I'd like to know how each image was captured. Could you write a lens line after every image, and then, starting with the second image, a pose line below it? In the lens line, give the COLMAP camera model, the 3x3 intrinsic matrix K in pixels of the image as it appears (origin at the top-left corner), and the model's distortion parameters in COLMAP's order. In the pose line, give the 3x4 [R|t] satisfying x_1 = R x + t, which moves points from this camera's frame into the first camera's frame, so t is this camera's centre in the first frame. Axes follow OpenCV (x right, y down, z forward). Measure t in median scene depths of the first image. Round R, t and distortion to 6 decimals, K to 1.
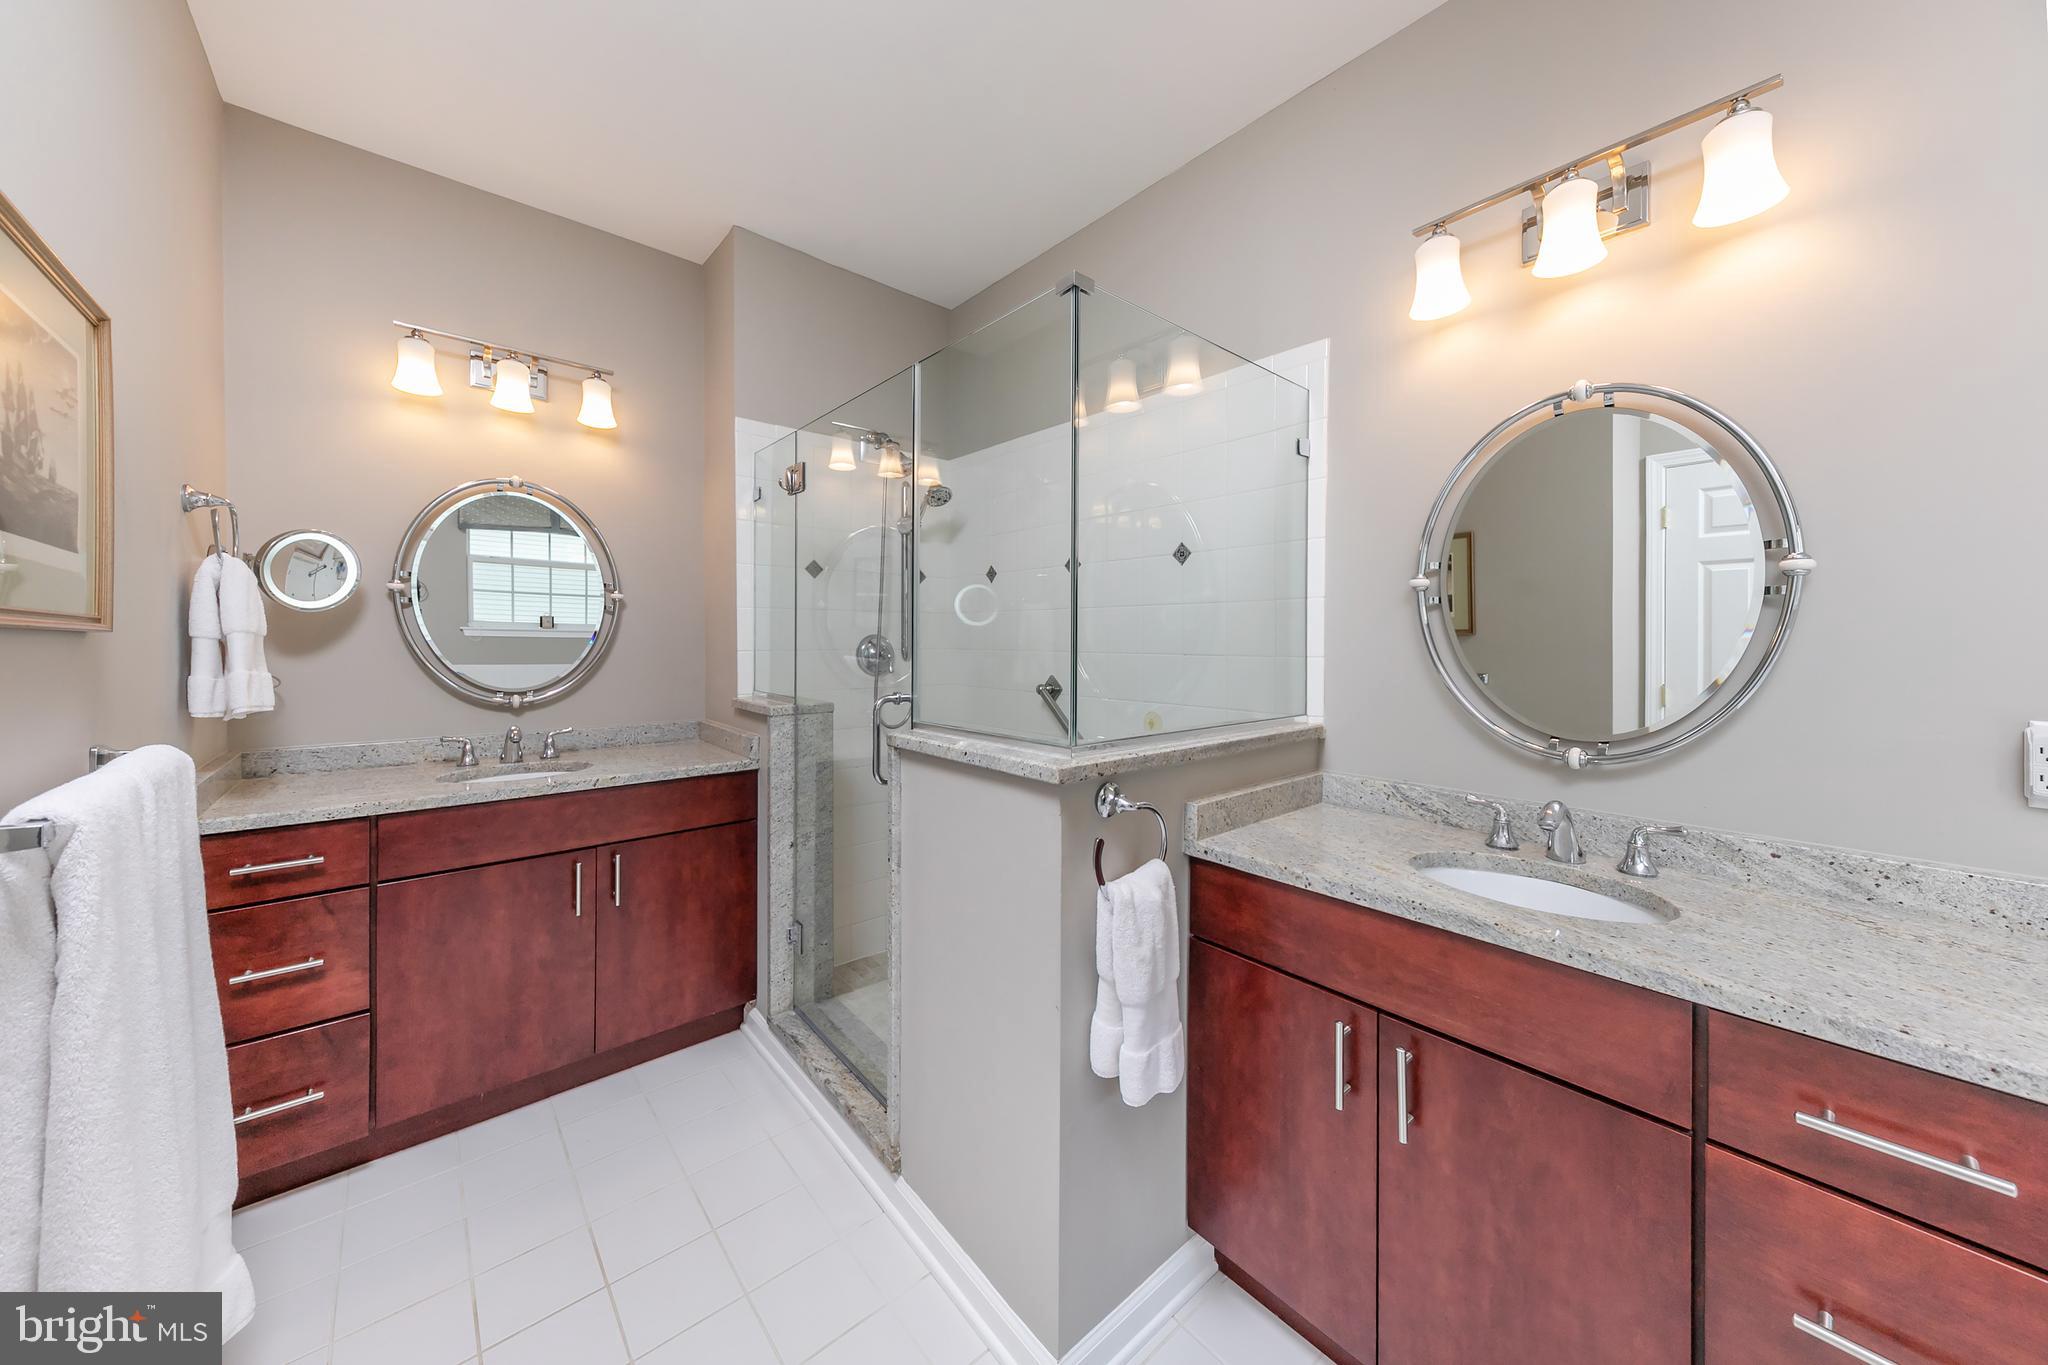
lens RADIAL K [[703.0, 0, 1023.8], [0, 703.0, 647.9], [0, 0, 1]] dist [0.011448, -0.000094]
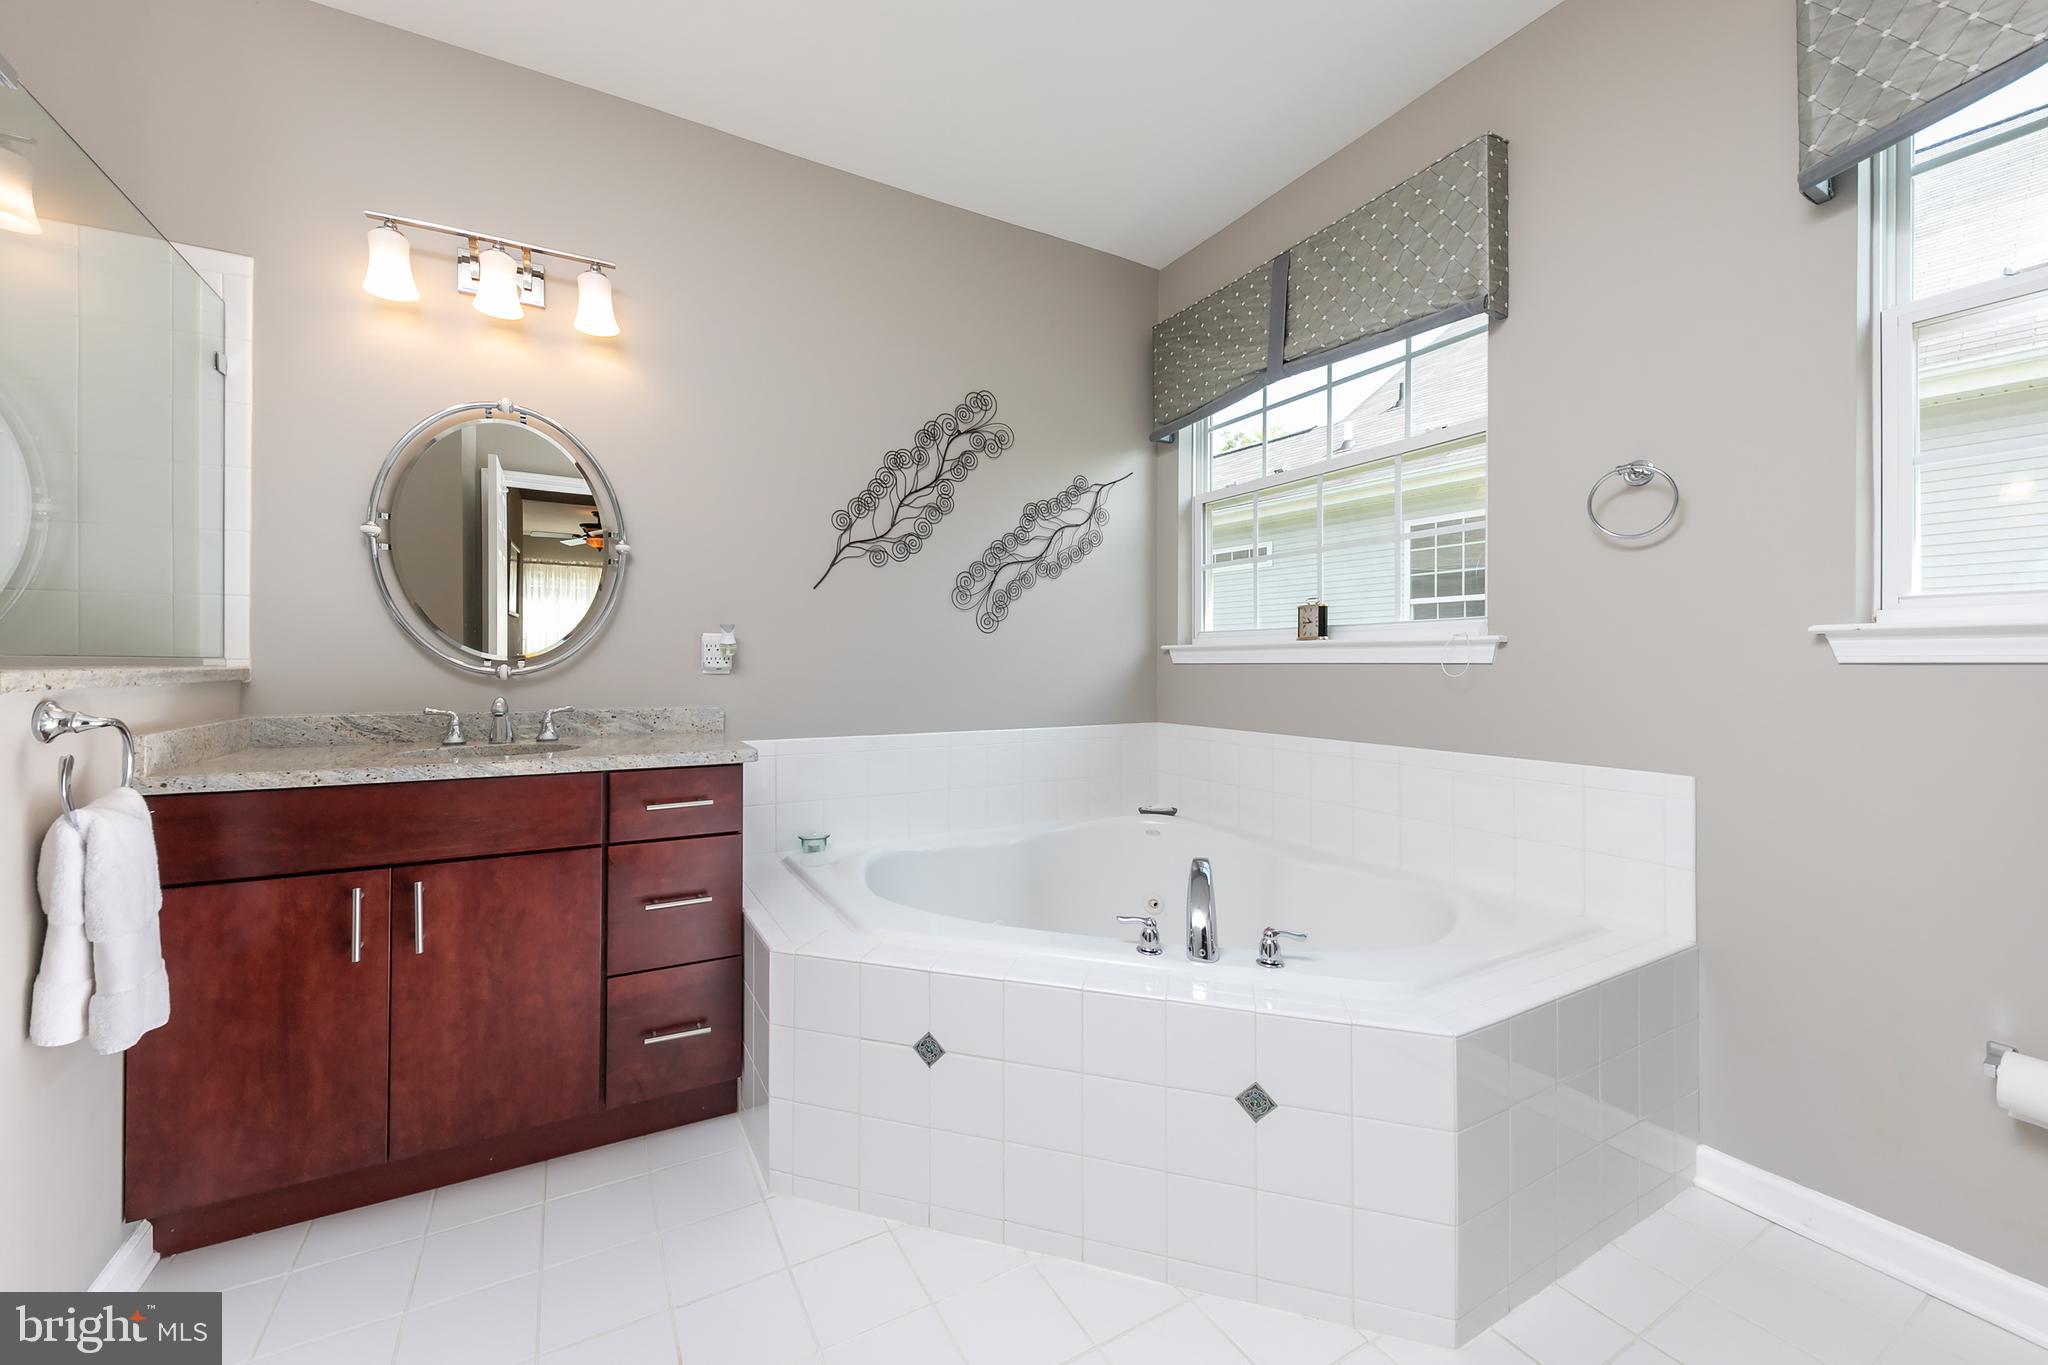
lens RADIAL K [[783.1, 0, 989.0], [0, 783.1, 654.8], [0, 0, 1]] dist [0.017368, 0.000004]
pose [[0.227979, 0.002196, 0.973664, -0.330840], [0.004344, 0.999985, -0.003272, 0.087470], [-0.973656, 0.004976, 0.227966, -0.175749]]
